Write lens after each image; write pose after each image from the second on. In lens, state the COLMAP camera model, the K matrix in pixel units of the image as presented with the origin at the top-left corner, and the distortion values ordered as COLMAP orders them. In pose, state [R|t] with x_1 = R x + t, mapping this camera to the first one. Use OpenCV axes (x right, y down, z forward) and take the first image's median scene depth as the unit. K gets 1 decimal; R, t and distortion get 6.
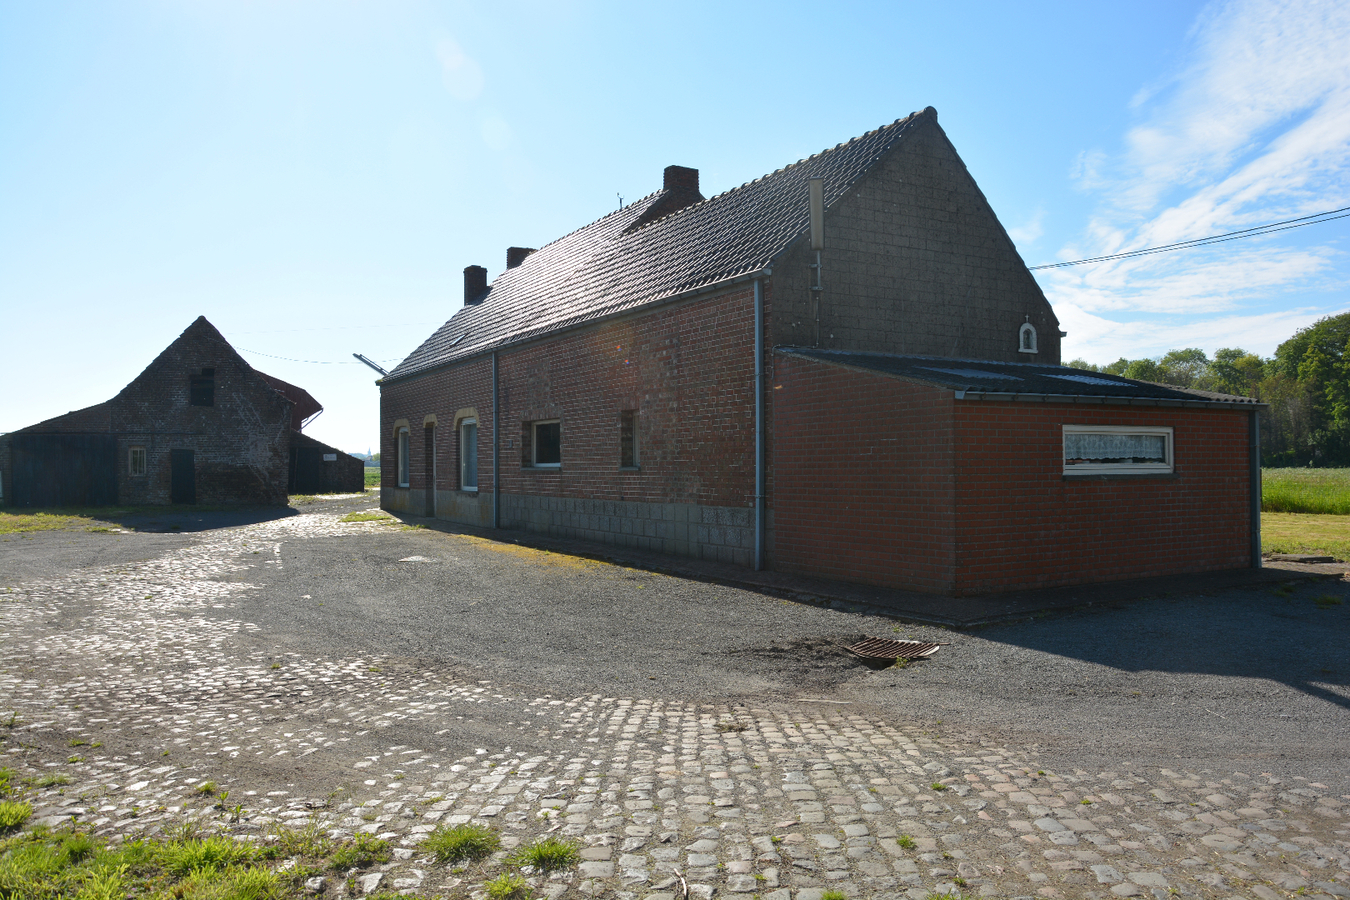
lens RADIAL K [[1030.4, 0, 675.0], [0, 1030.4, 450.0], [0, 0, 1]] dist [-0.106247, 0.011573]
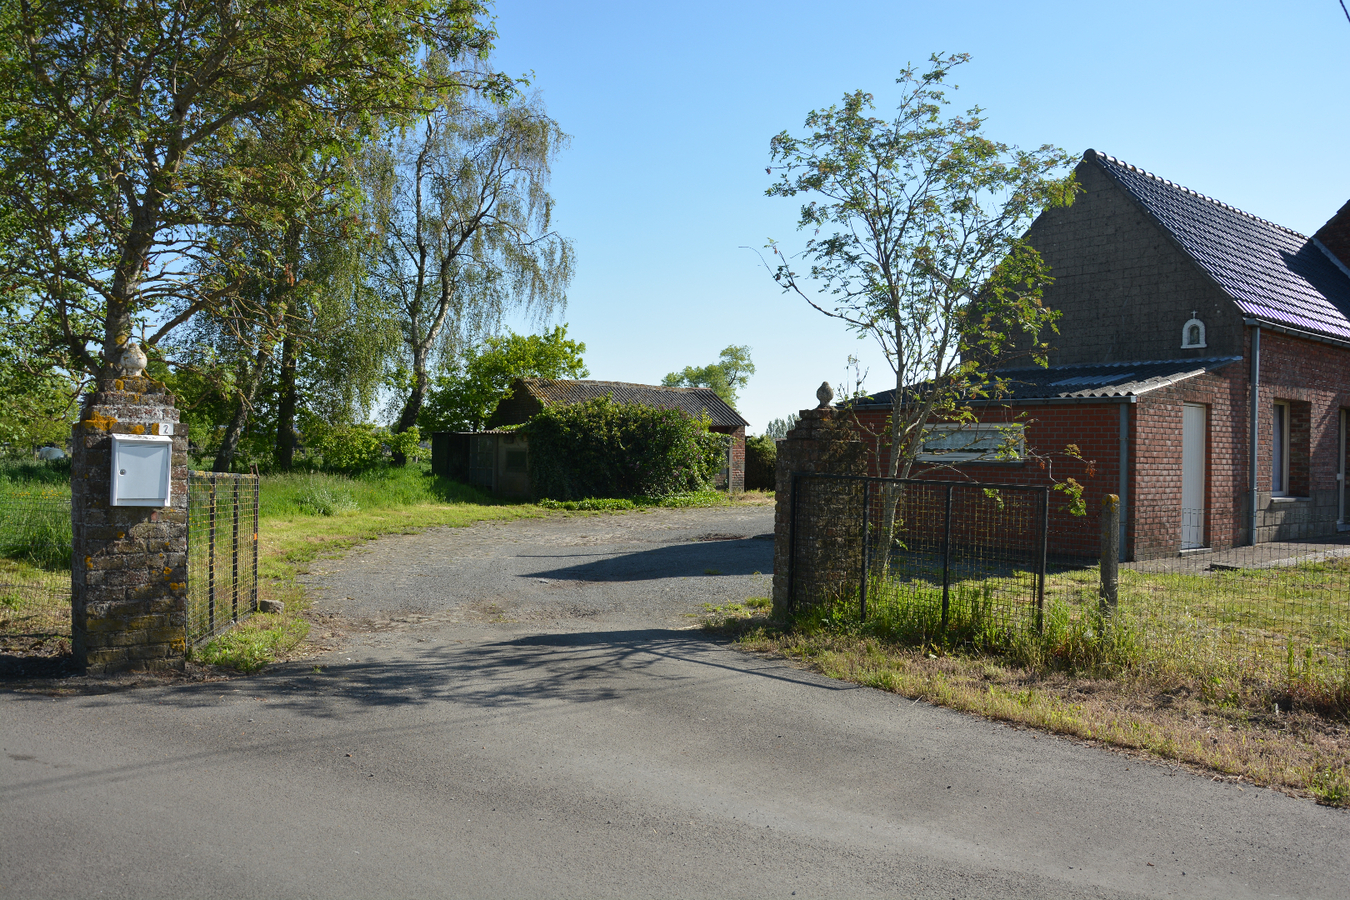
lens RADIAL K [[1030.4, 0, 675.0], [0, 1030.4, 450.0], [0, 0, 1]] dist [-0.106247, 0.011573]
pose [[0.143815, 0.007171, -0.989579, 1.324751], [-0.004927, 0.999967, 0.006530, 0.002595], [0.989592, 0.003937, 0.143846, 0.357878]]
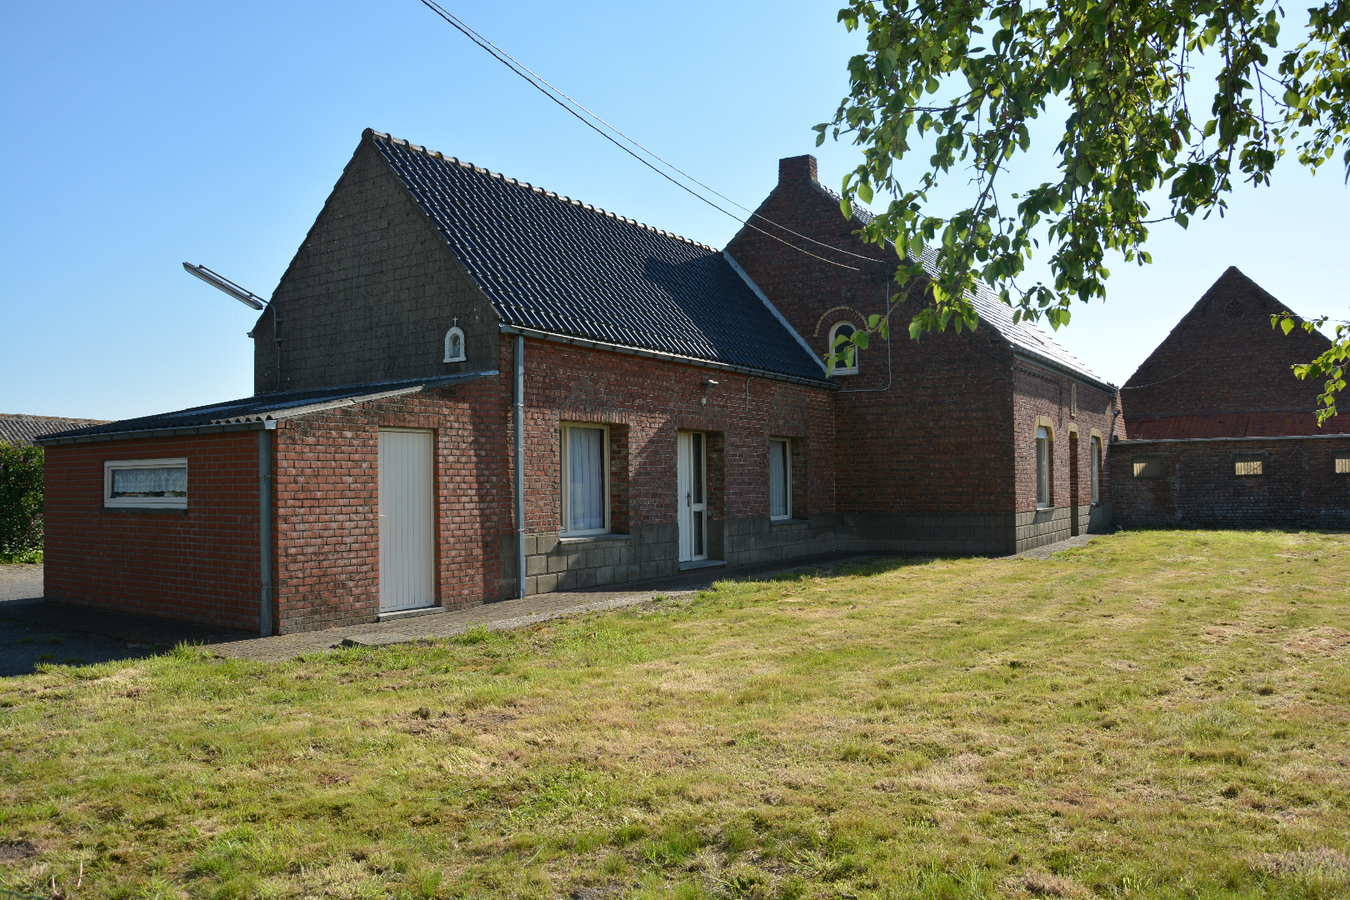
lens RADIAL K [[1030.4, 0, 675.0], [0, 1030.4, 450.0], [0, 0, 1]] dist [-0.106247, 0.011573]
pose [[0.464926, -0.029629, -0.884854, 1.240063], [0.022448, 0.999513, -0.021673, 0.000054], [0.885065, -0.009787, 0.465365, 0.800438]]
